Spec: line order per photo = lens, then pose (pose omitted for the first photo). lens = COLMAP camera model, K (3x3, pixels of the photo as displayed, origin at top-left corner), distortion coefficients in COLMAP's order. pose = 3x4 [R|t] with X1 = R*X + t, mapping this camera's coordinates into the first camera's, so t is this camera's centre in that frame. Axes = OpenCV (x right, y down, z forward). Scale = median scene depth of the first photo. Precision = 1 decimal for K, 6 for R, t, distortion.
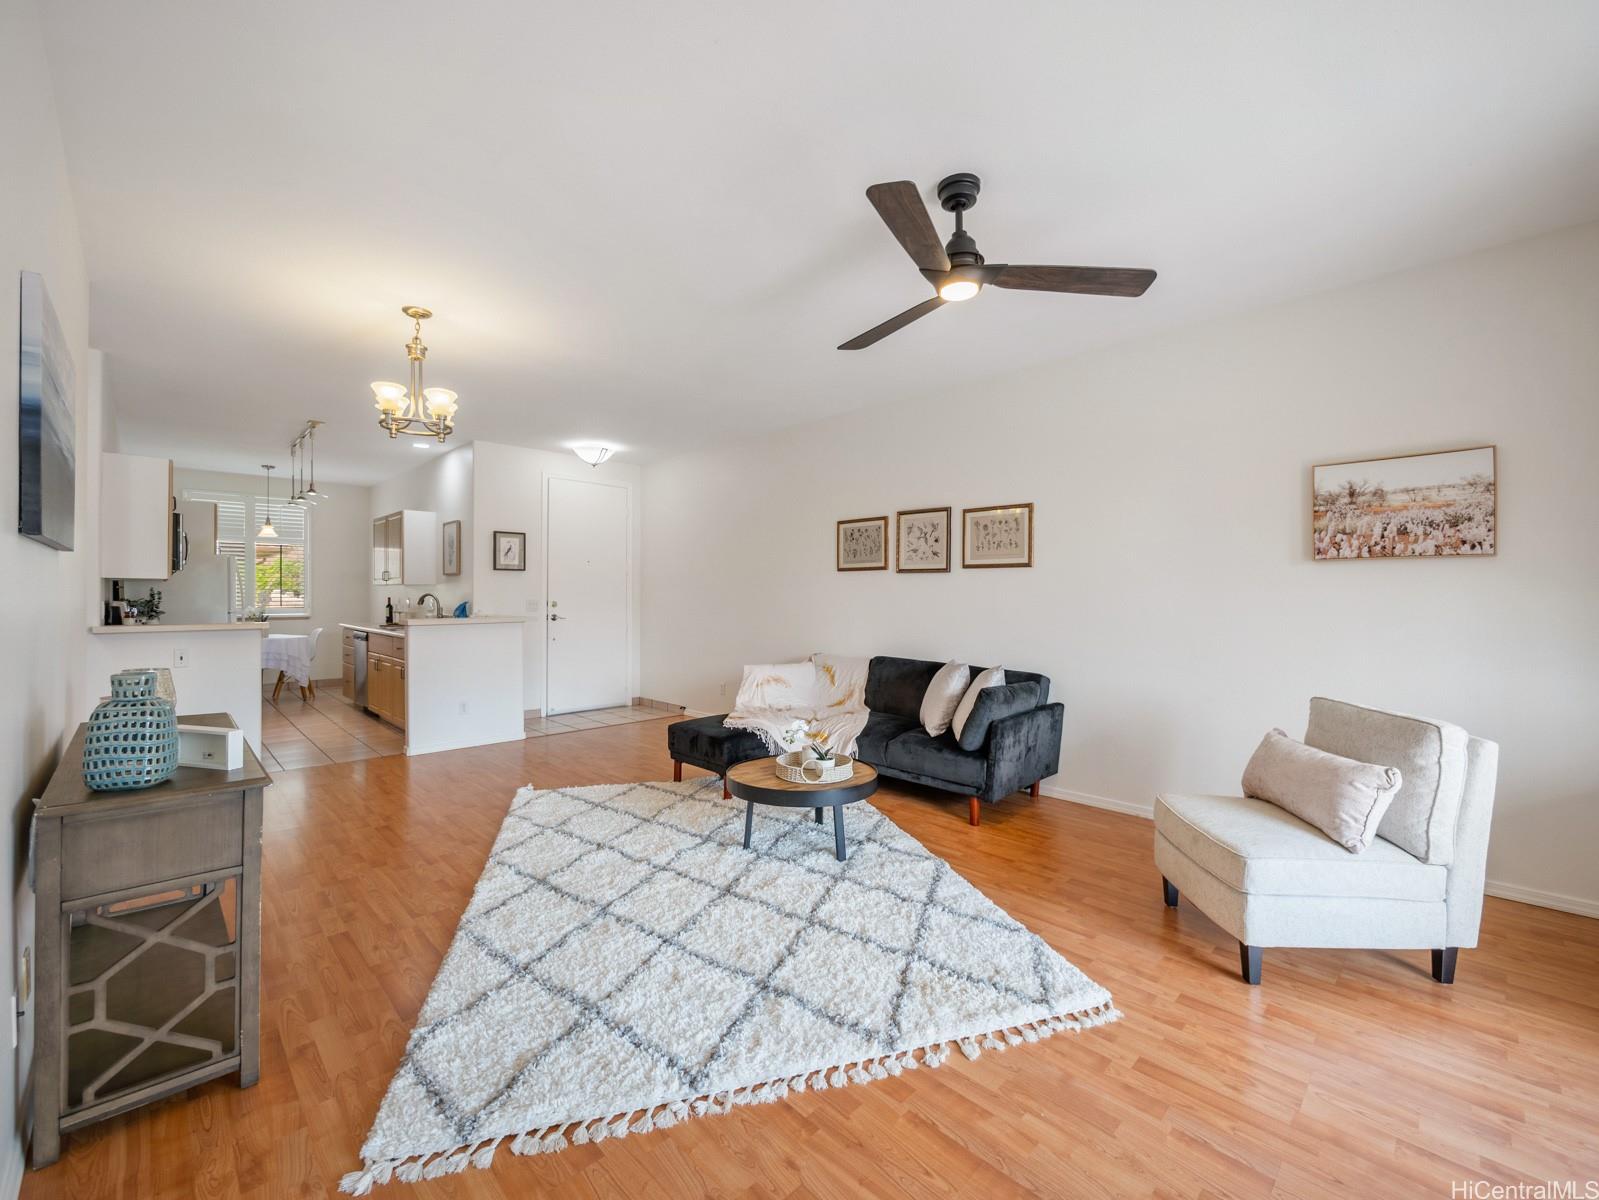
lens RADIAL K [[667.2, 0, 806.3], [0, 667.2, 594.9], [0, 0, 1]] dist [-0.013675, 0.002082]
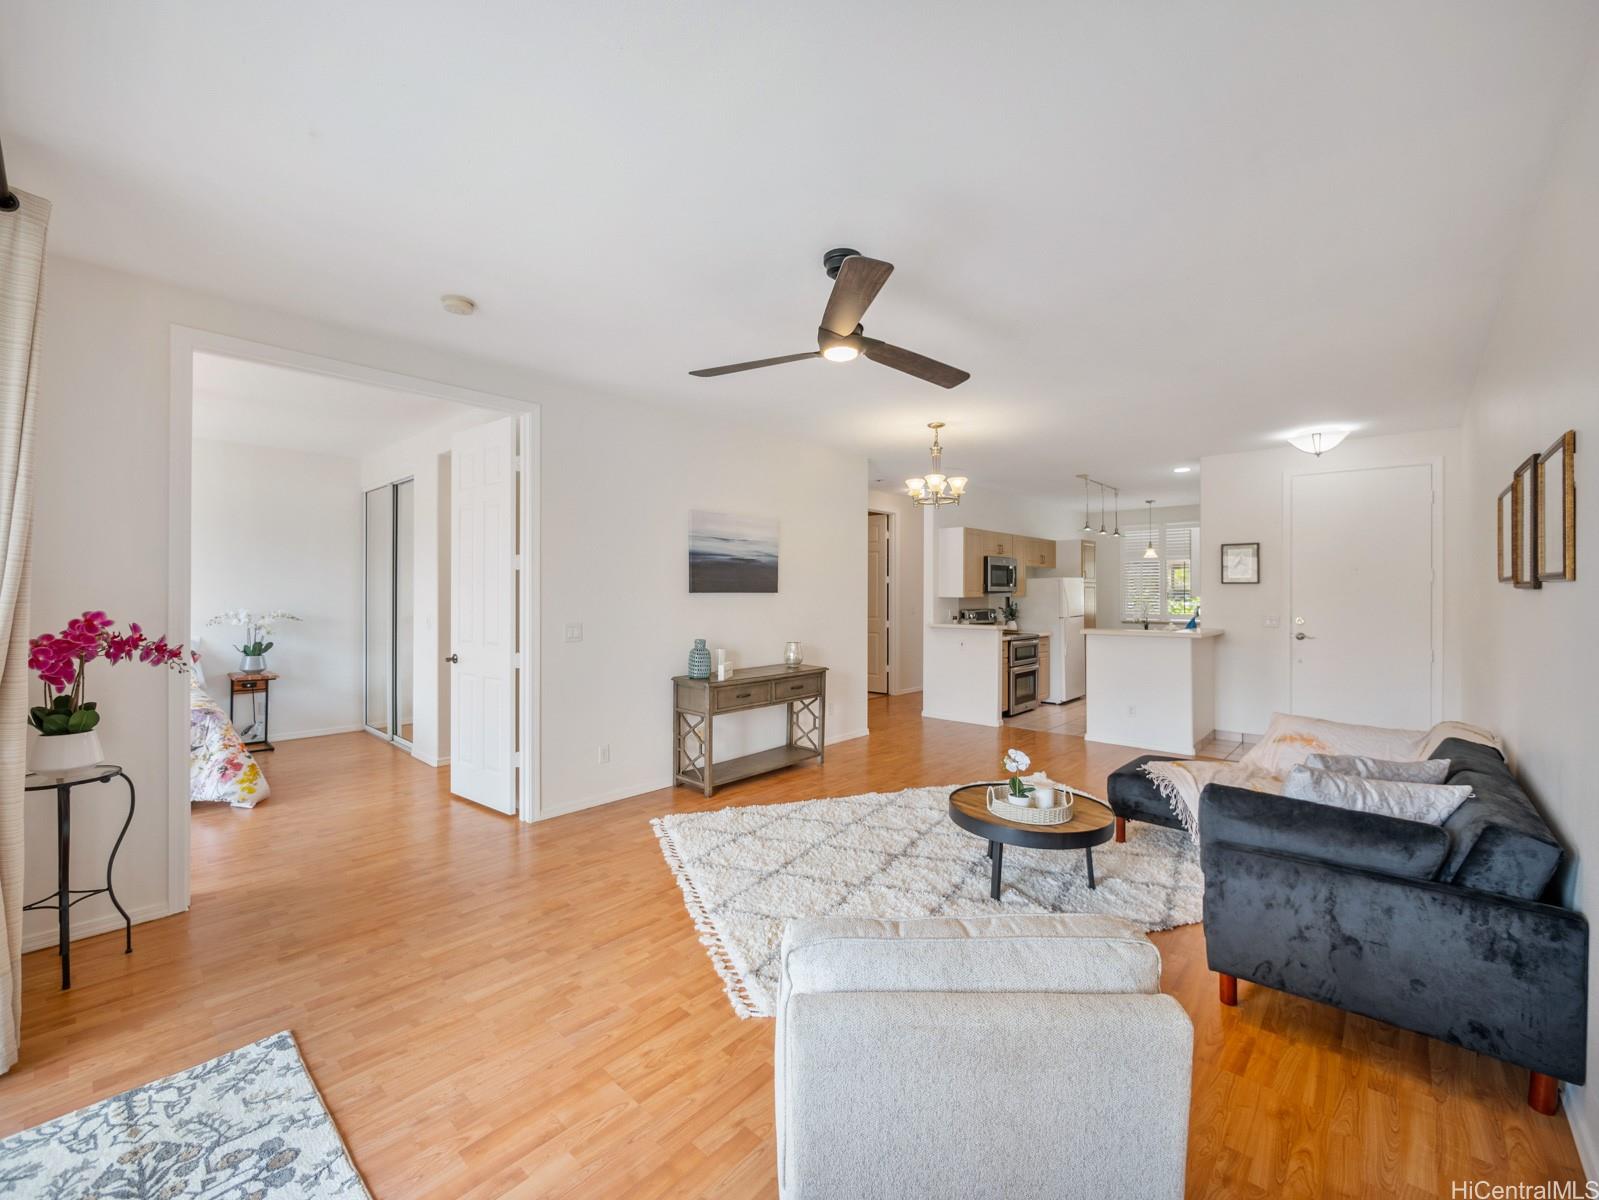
lens RADIAL K [[667.2, 0, 789.7], [0, 667.2, 596.8], [0, 0, 1]] dist [-0.013675, 0.002082]
pose [[0.041208, 0.005114, -0.999138, 0.697857], [-0.001328, 0.999986, 0.005063, -0.031761], [0.999150, 0.001118, 0.041214, 0.455178]]
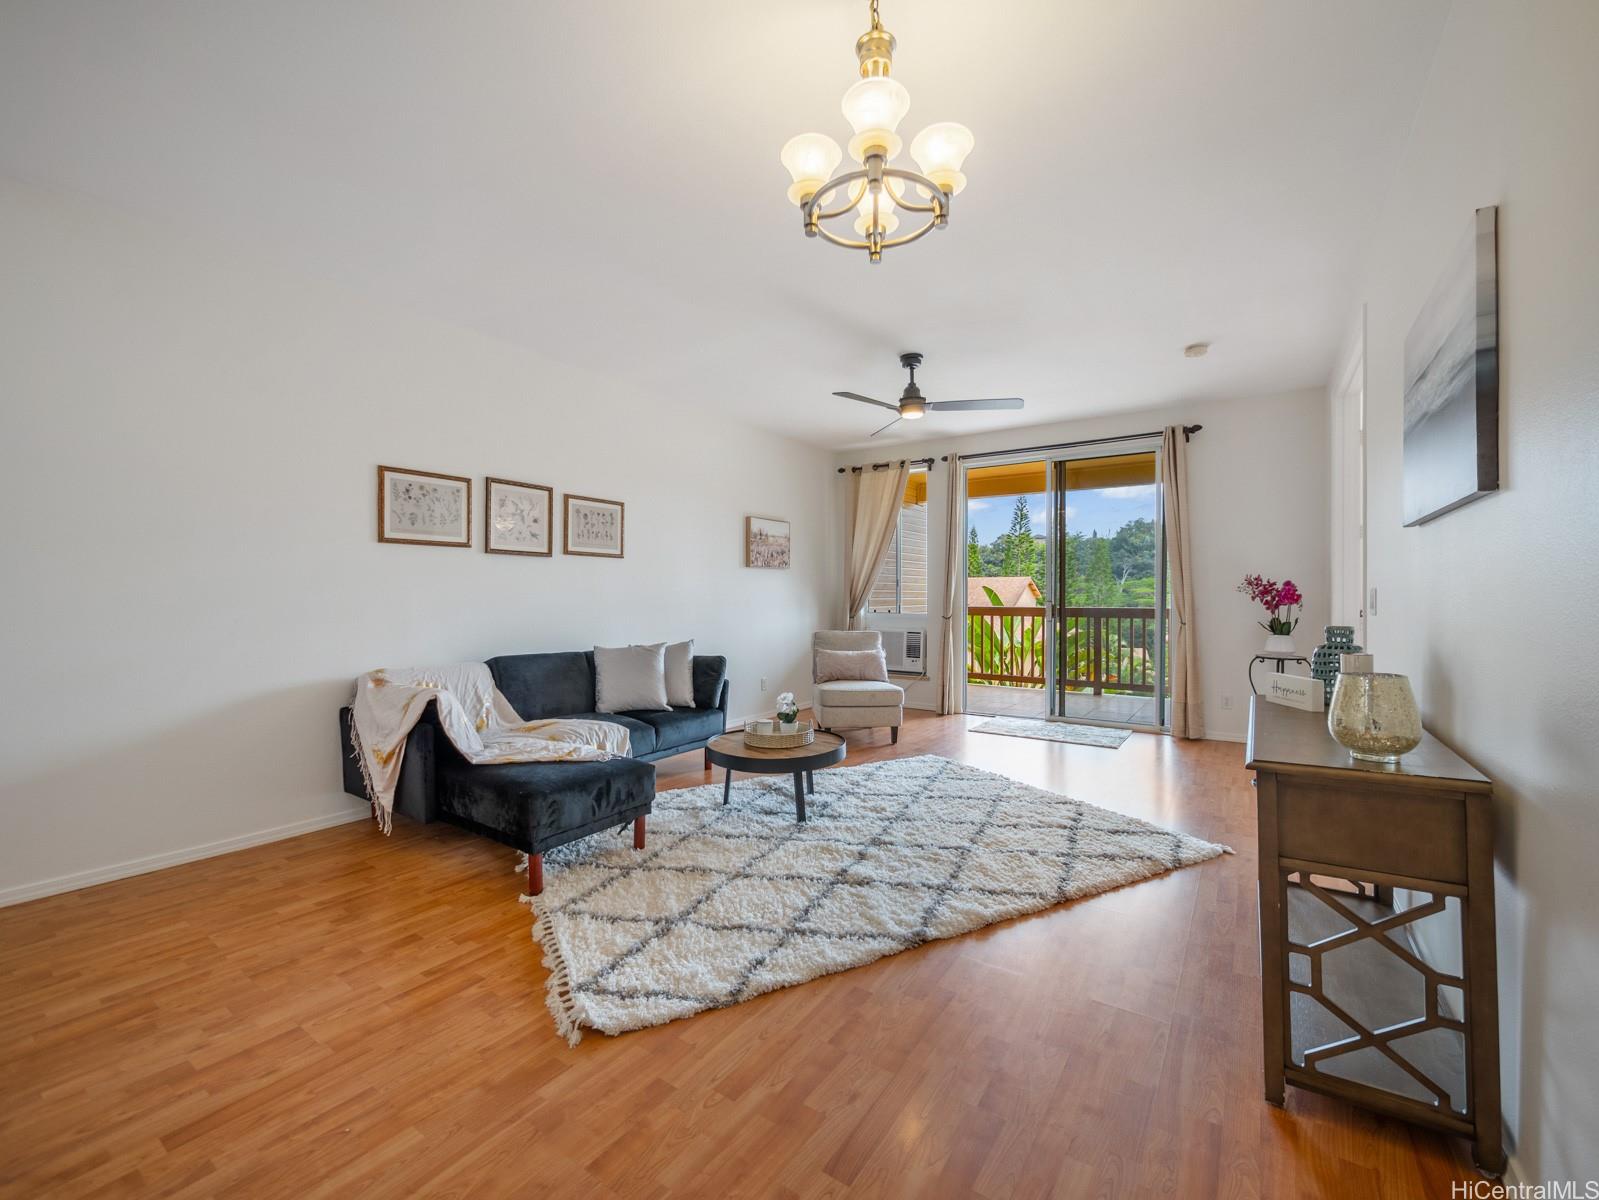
lens RADIAL K [[667.2, 0, 791.9], [0, 667.2, 592.4], [0, 0, 1]] dist [-0.013675, 0.002082]
pose [[-0.181931, -0.001558, 0.983310, -0.799230], [-0.004258, 0.999991, 0.000797, 0.013857], [-0.983302, -0.004041, -0.181936, 0.870041]]
